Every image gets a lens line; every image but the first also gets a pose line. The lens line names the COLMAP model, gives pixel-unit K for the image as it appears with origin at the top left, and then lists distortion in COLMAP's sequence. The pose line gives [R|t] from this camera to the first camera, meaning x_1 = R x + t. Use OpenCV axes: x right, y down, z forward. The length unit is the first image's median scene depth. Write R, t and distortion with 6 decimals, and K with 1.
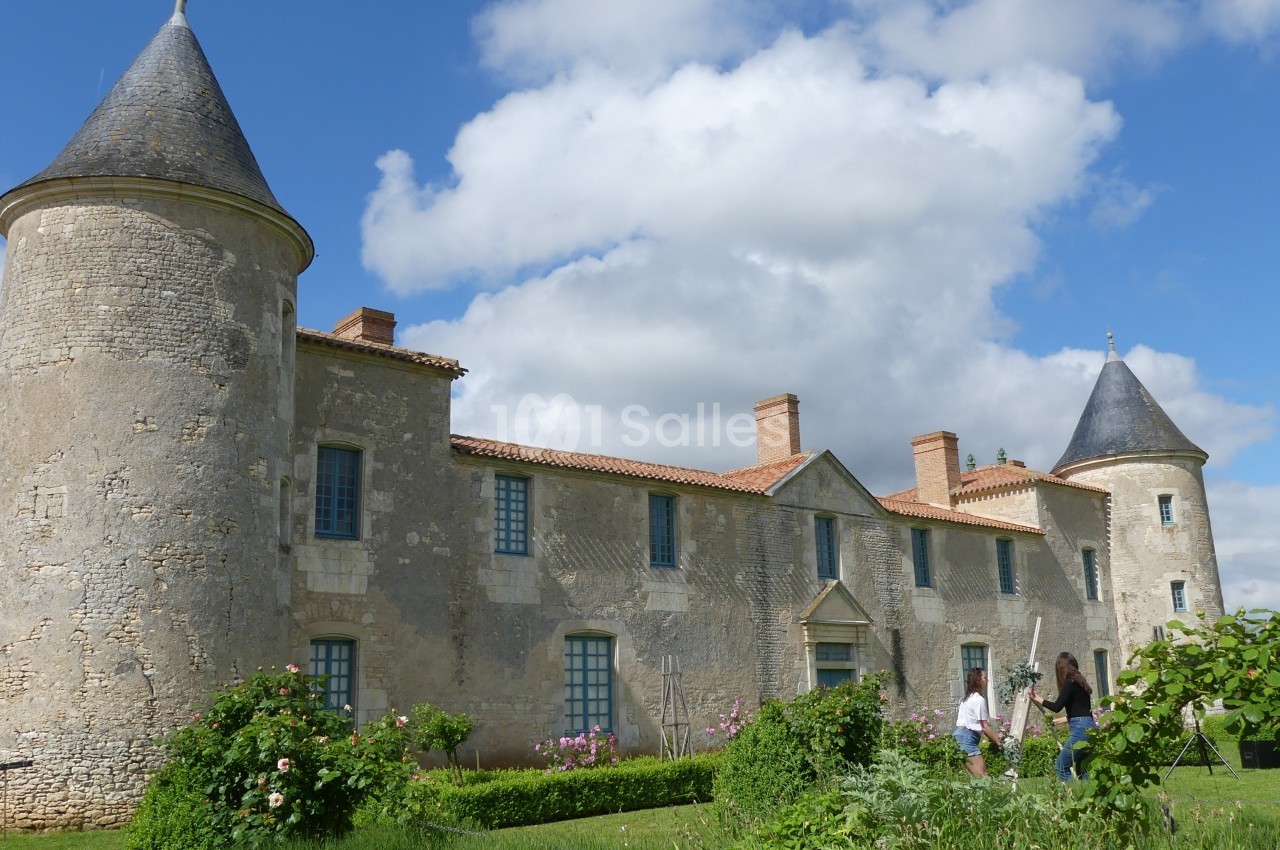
lens RADIAL K [[1130.1, 0, 640.0], [0, 1130.1, 425.0], [0, 0, 1]] dist [-0.018648, 0.005634]
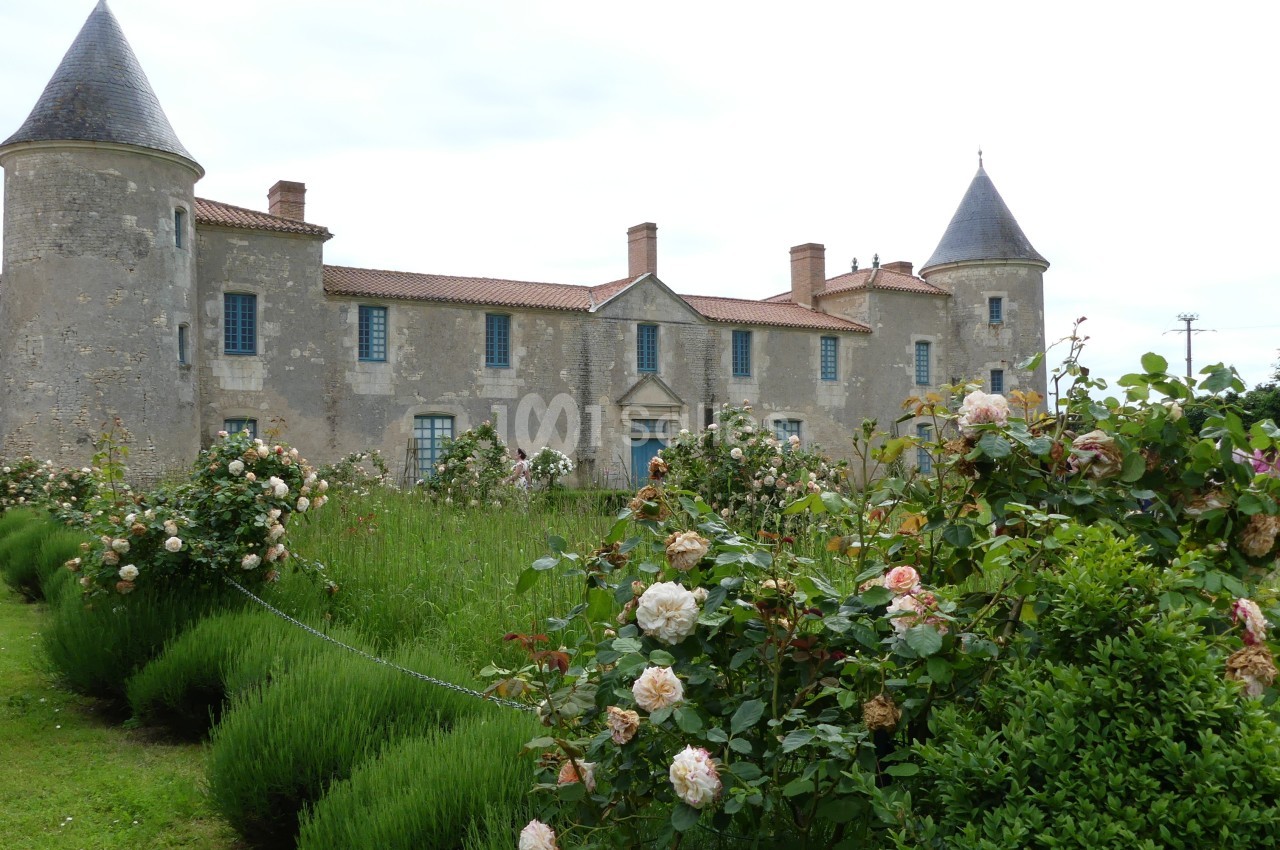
lens RADIAL K [[1130.1, 0, 640.0], [0, 1130.1, 425.0], [0, 0, 1]] dist [-0.018648, 0.005634]
pose [[0.990417, 0.015870, -0.137194, 0.438969], [0.014715, 0.975595, 0.219085, -0.122220], [0.137322, -0.219005, 0.966012, -0.388916]]
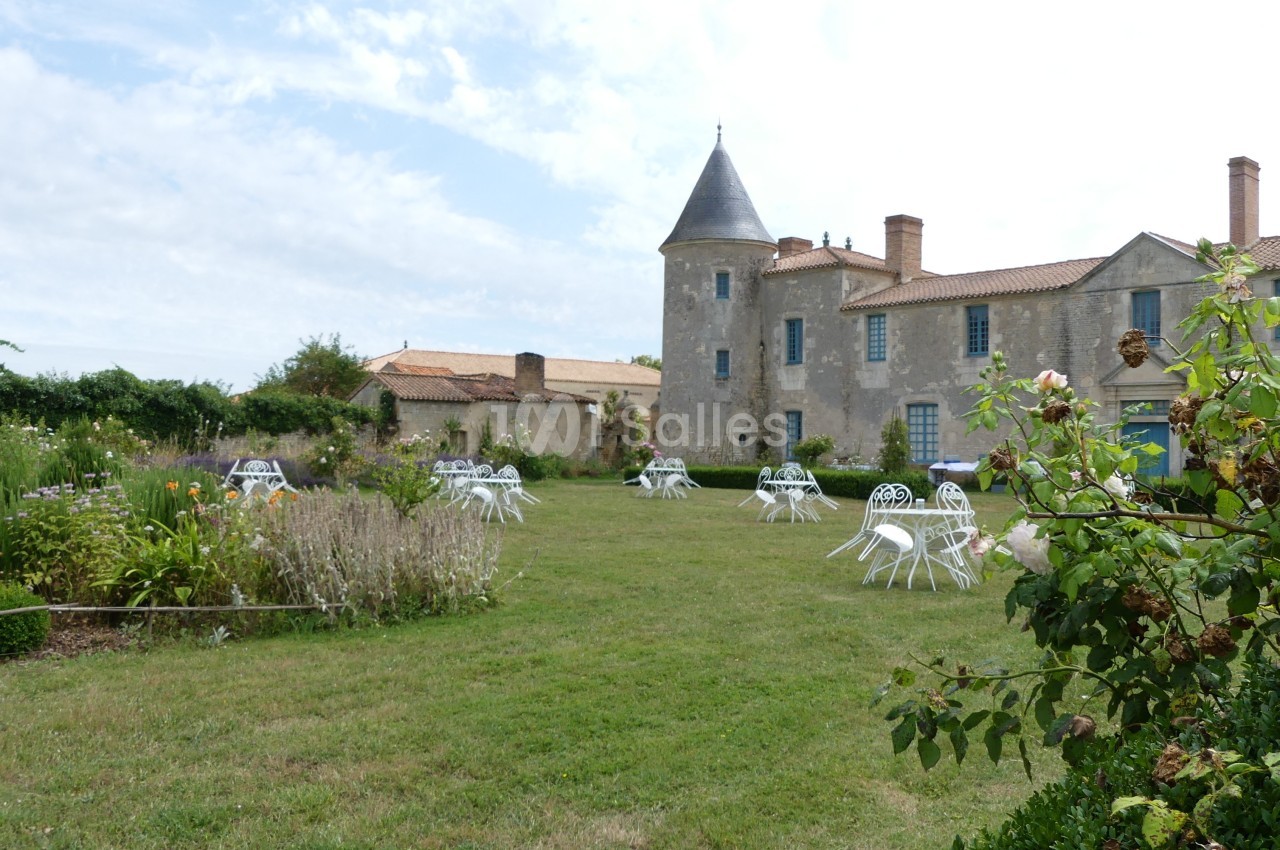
lens RADIAL K [[1130.1, 0, 640.0], [0, 1130.1, 425.0], [0, 0, 1]] dist [-0.018648, 0.005634]
pose [[0.048082, 0.014021, -0.998745, 1.659376], [0.234791, 0.971726, 0.024945, 0.083337], [0.970856, -0.235696, 0.043431, 0.552689]]
